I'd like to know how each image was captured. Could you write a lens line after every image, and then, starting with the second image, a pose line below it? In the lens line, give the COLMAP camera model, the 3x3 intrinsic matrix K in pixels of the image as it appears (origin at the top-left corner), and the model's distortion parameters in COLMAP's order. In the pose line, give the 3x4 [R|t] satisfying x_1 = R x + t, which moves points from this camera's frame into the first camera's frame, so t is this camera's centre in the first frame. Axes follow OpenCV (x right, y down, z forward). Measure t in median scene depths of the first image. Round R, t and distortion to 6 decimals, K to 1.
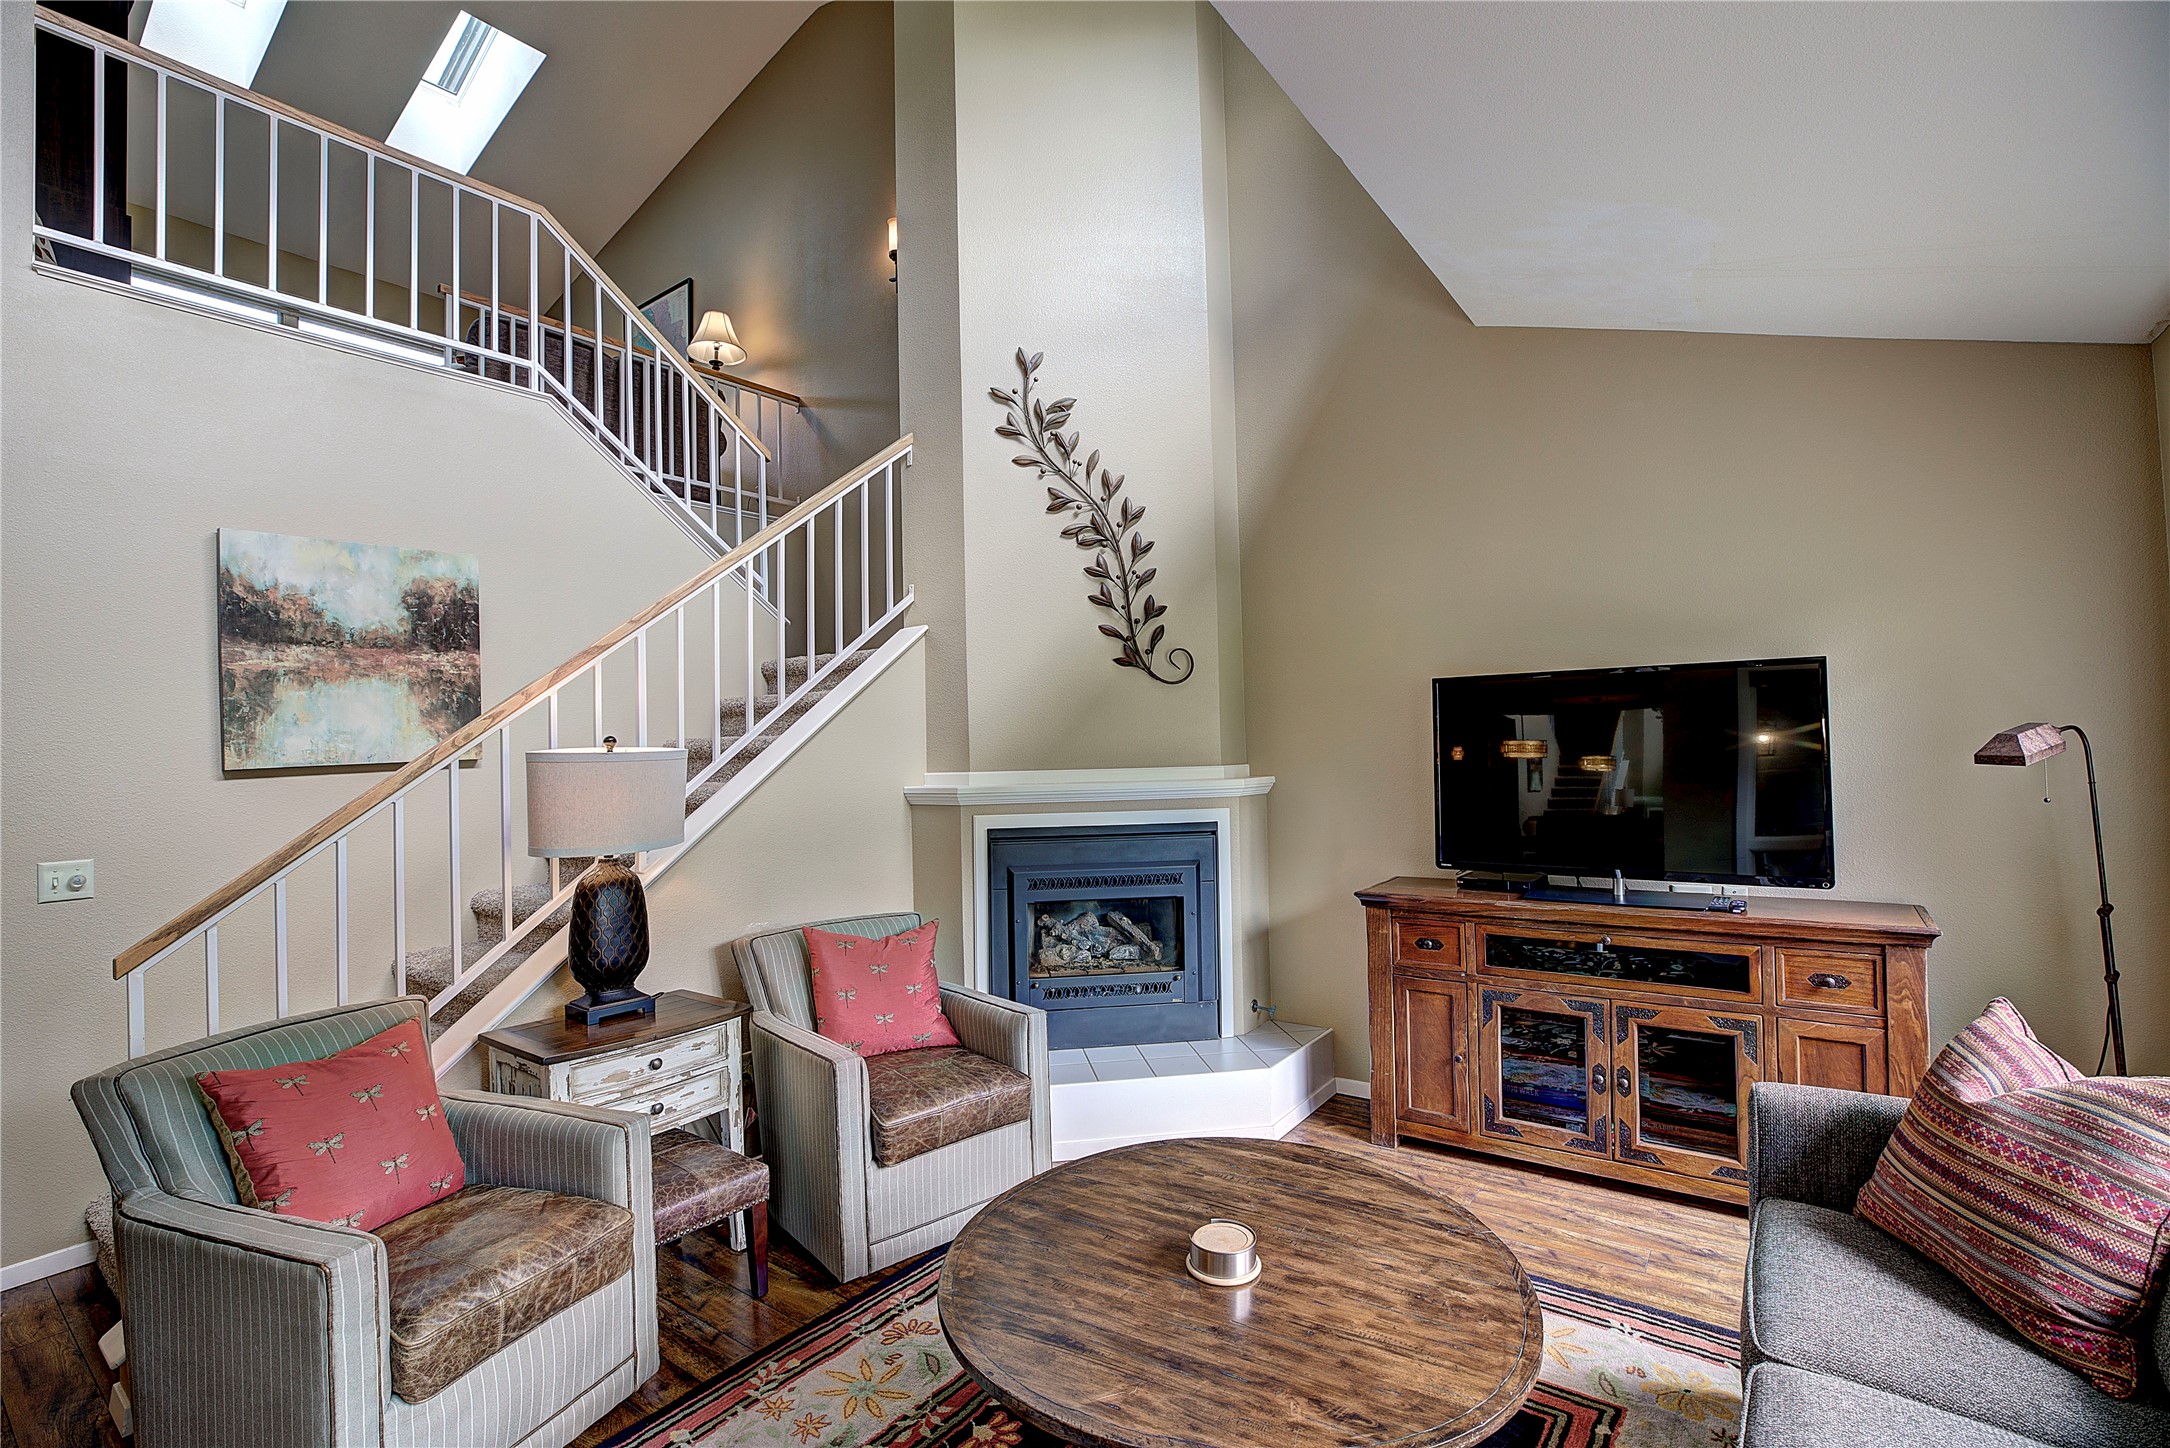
lens RADIAL K [[987.3, 0, 1078.4], [0, 987.3, 719.1], [0, 0, 1]] dist [-0.043235, 0.012543]
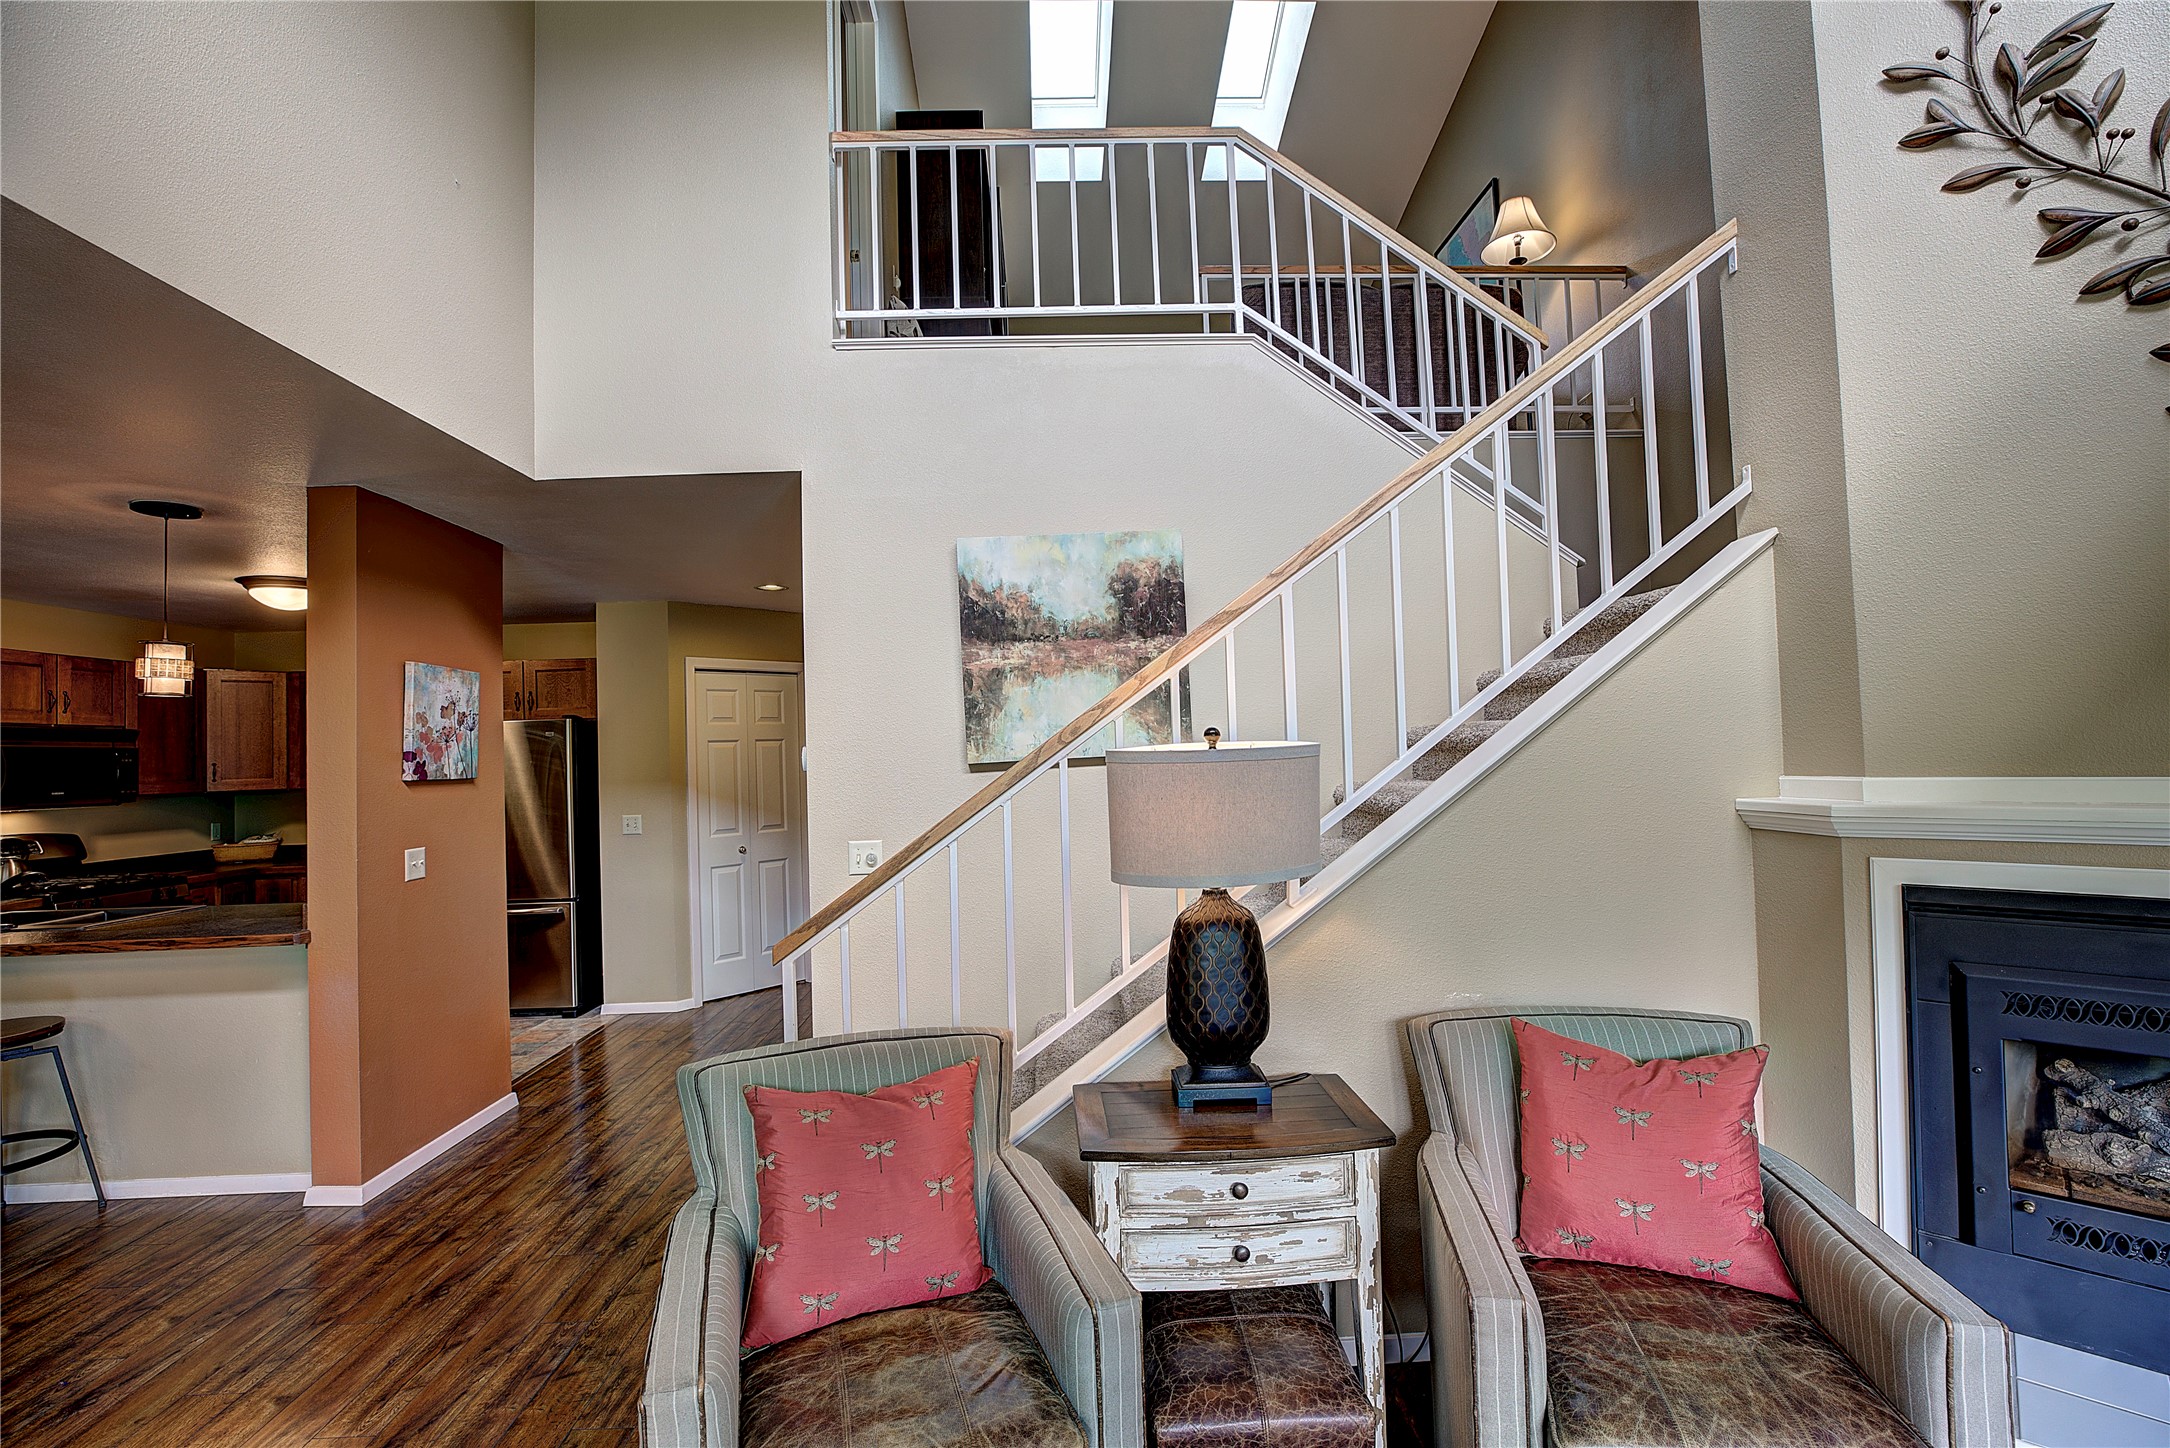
lens RADIAL K [[987.3, 0, 1078.4], [0, 987.3, 719.1], [0, 0, 1]] dist [-0.043235, 0.012543]
pose [[0.627759, -0.020579, -0.778136, 0.039338], [0.035802, 0.999356, 0.002453, 0.004343], [0.777584, -0.029399, 0.628091, 0.356210]]
